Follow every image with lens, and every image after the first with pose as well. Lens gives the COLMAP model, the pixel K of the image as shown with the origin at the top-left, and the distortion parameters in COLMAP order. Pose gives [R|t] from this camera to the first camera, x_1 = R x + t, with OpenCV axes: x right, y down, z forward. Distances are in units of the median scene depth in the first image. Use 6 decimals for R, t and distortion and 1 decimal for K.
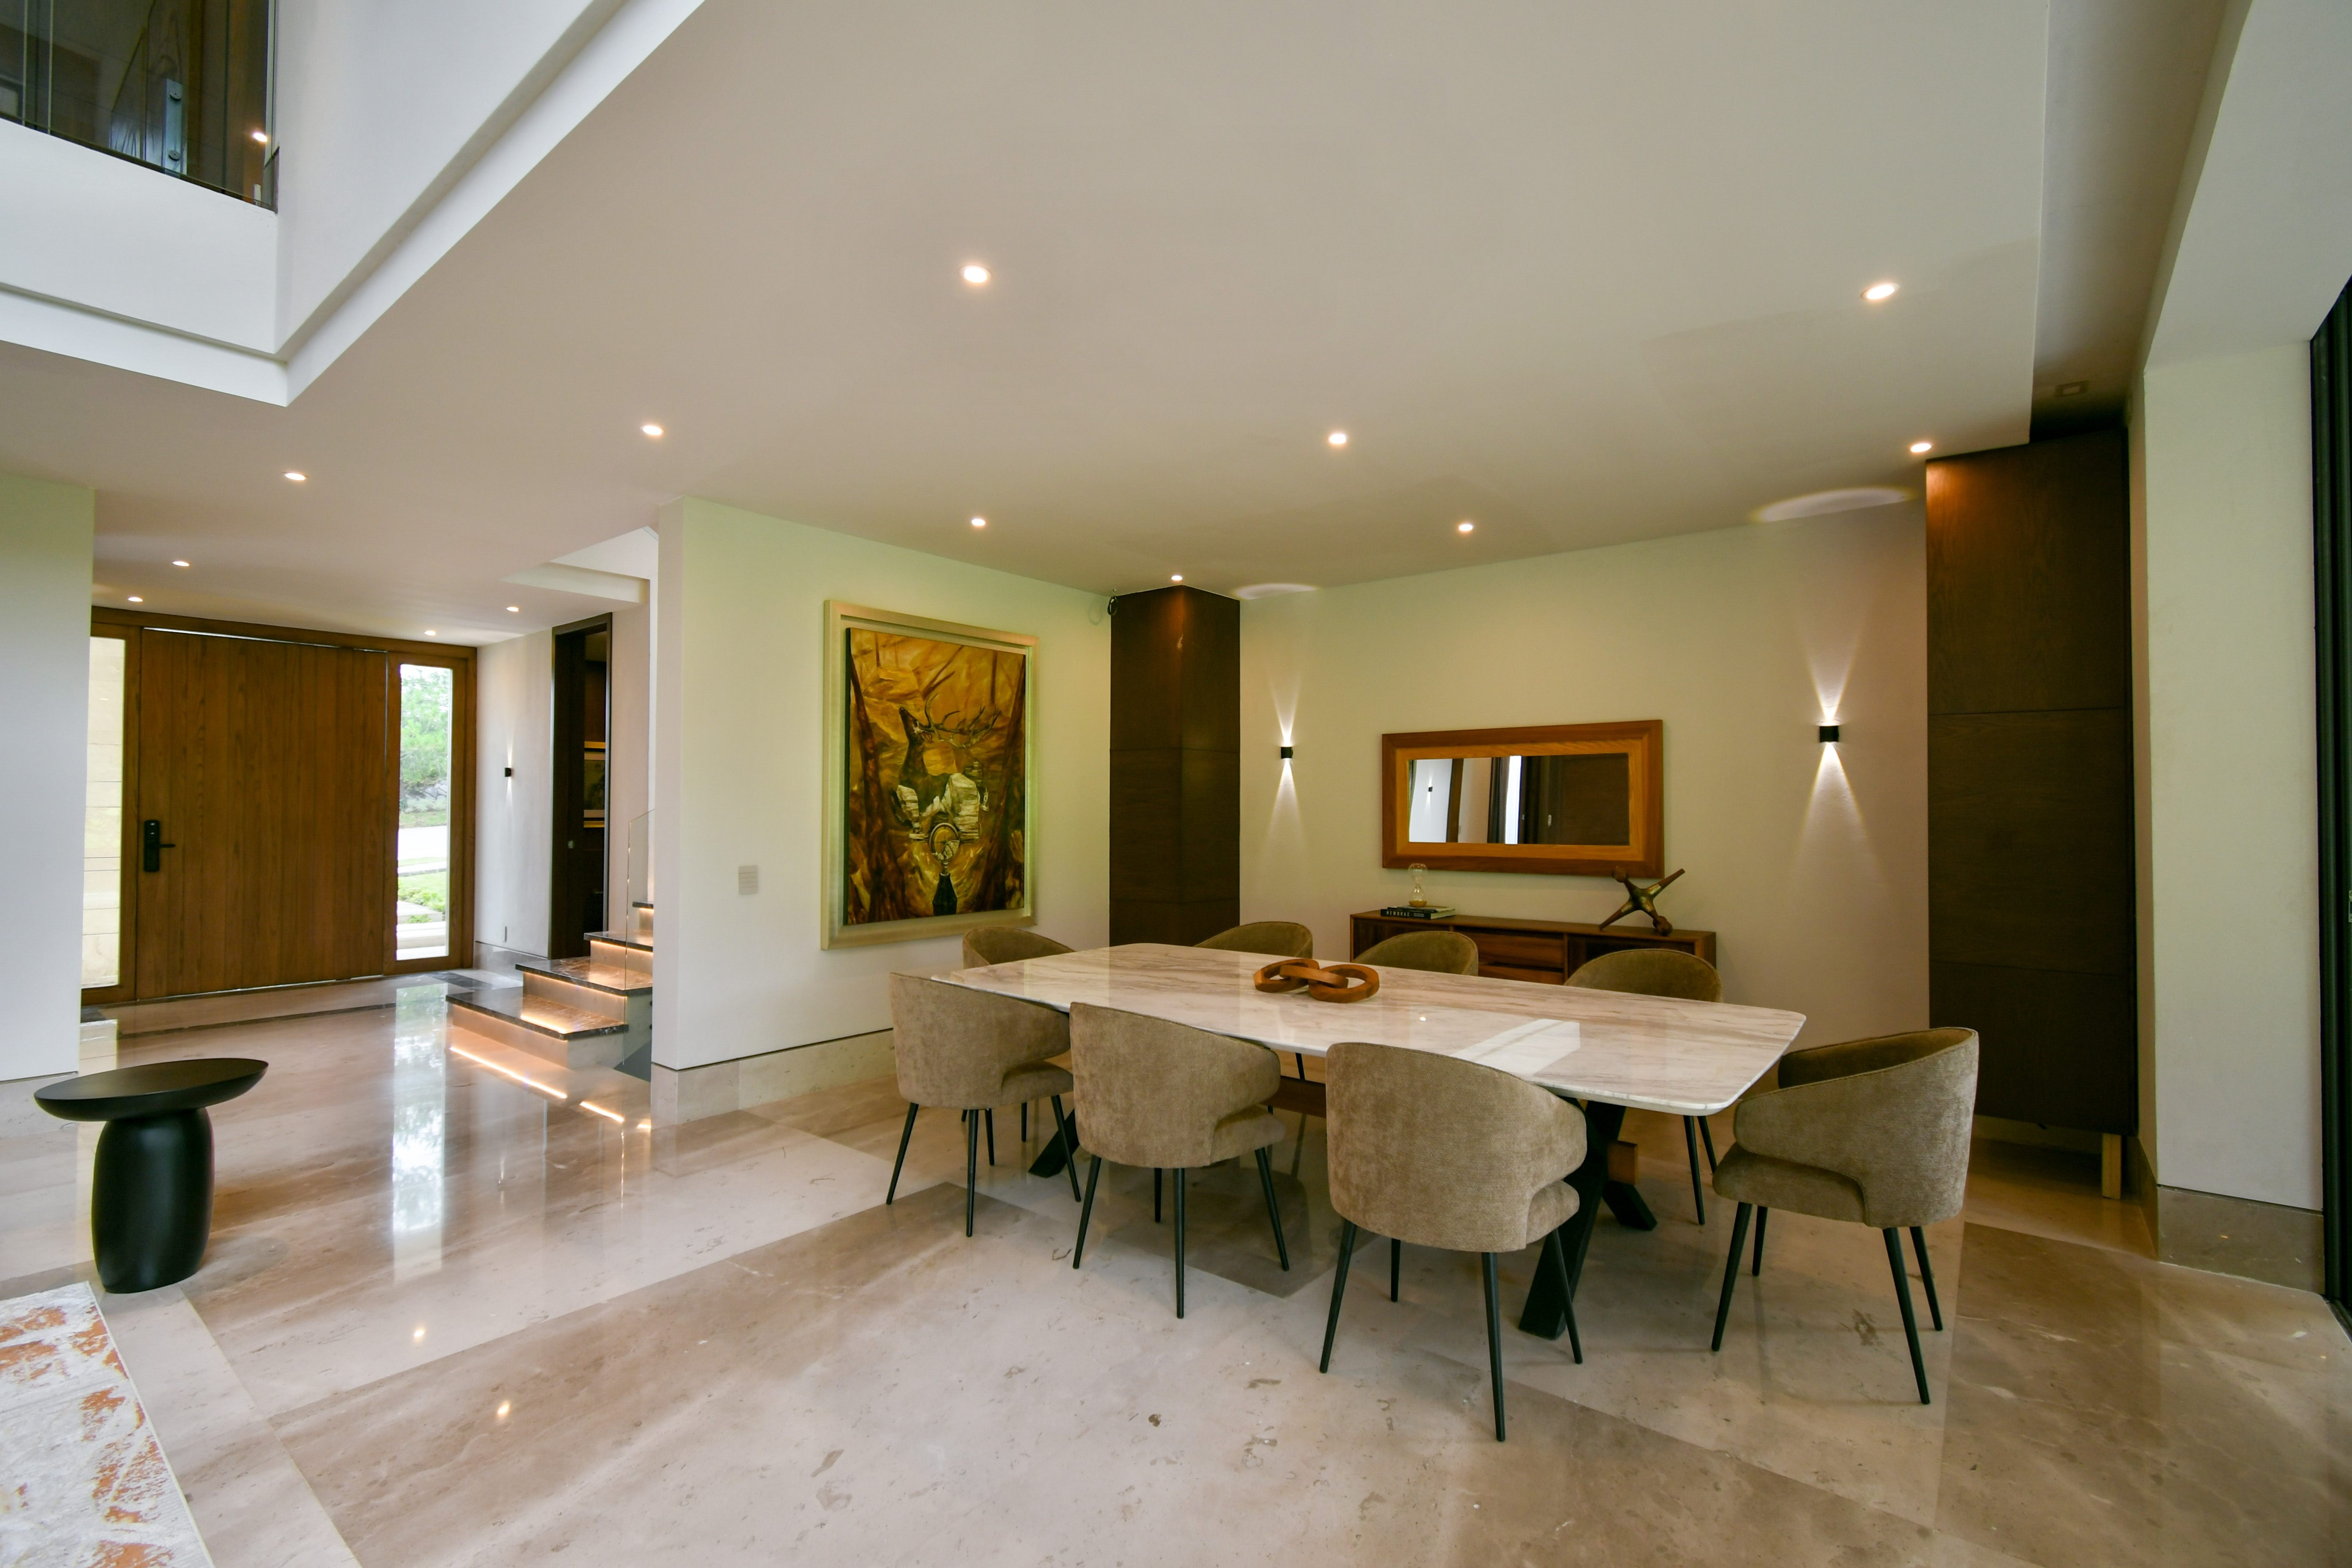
lens RADIAL K [[1046.5, 0, 1173.7], [0, 1046.5, 787.3], [0, 0, 1]] dist [0.009323, -0.003872]
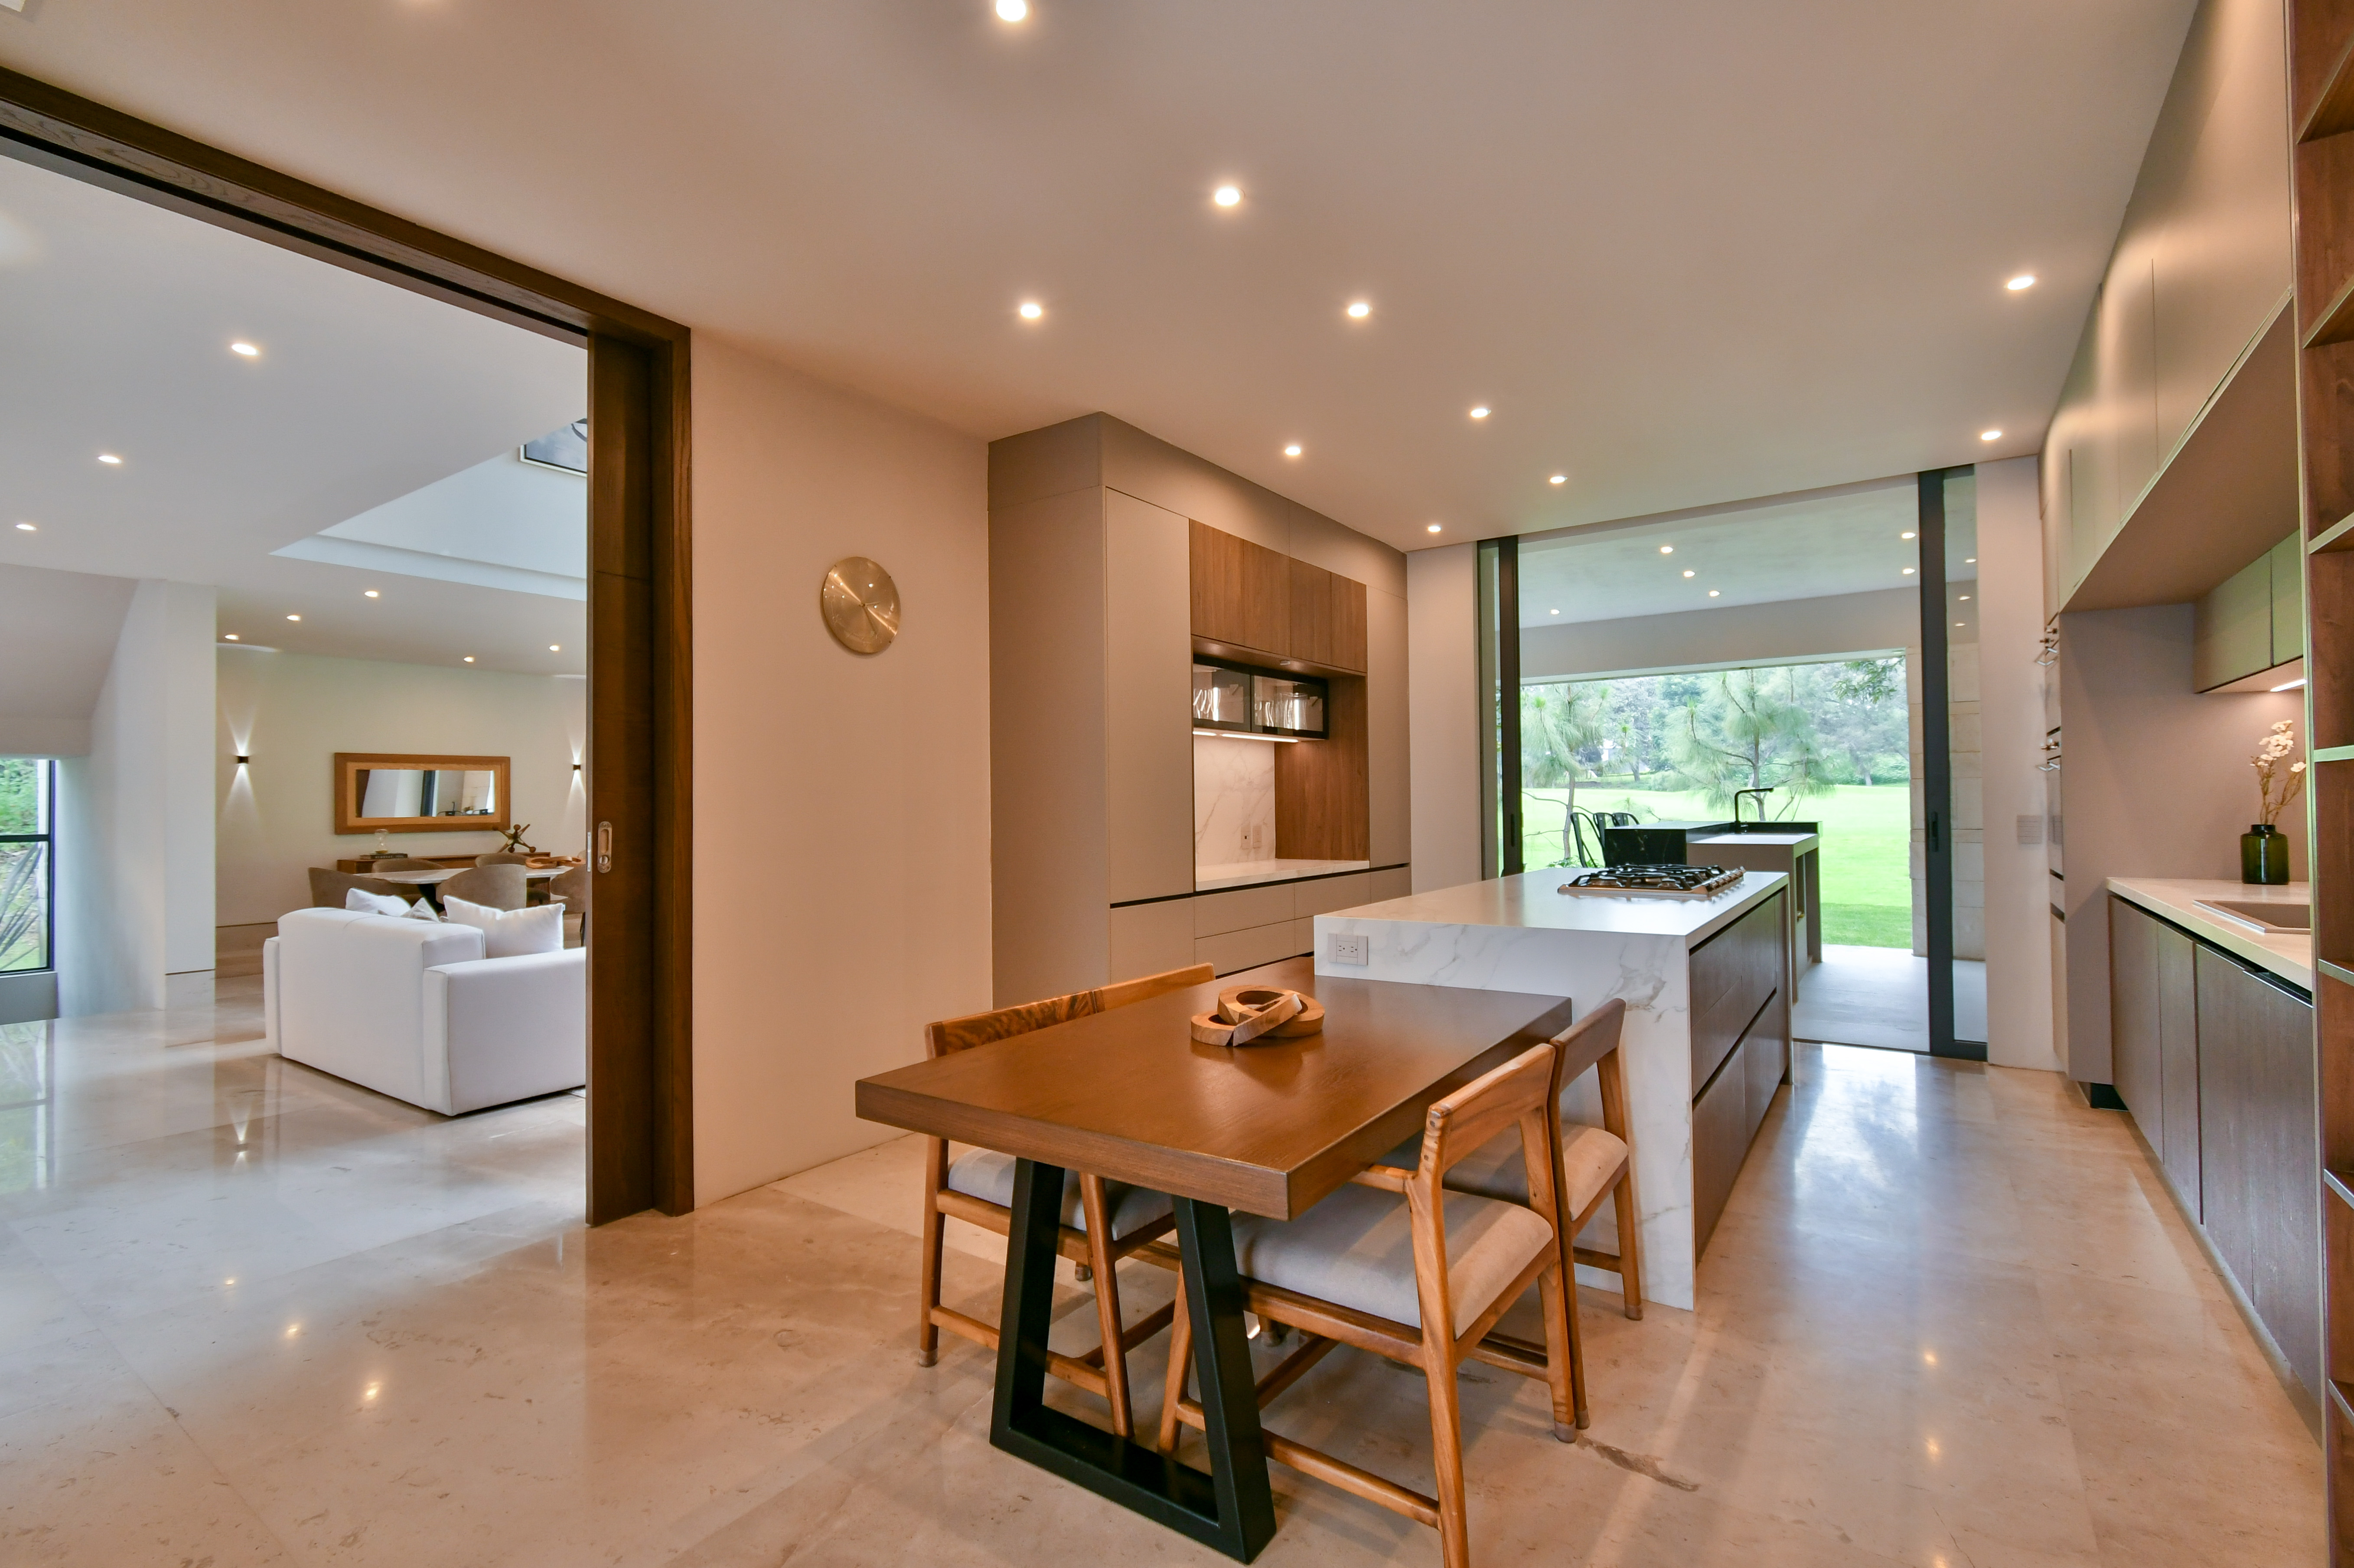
lens RADIAL K [[1047.3, 0, 1174.2], [0, 1047.3, 803.4], [0, 0, 1]] dist [0.009323, -0.003872]
pose [[-0.062483, -0.001259, 0.998045, -1.710042], [-0.013342, 0.999911, 0.000426, 0.011122], [-0.997957, -0.013289, -0.062494, -0.237010]]
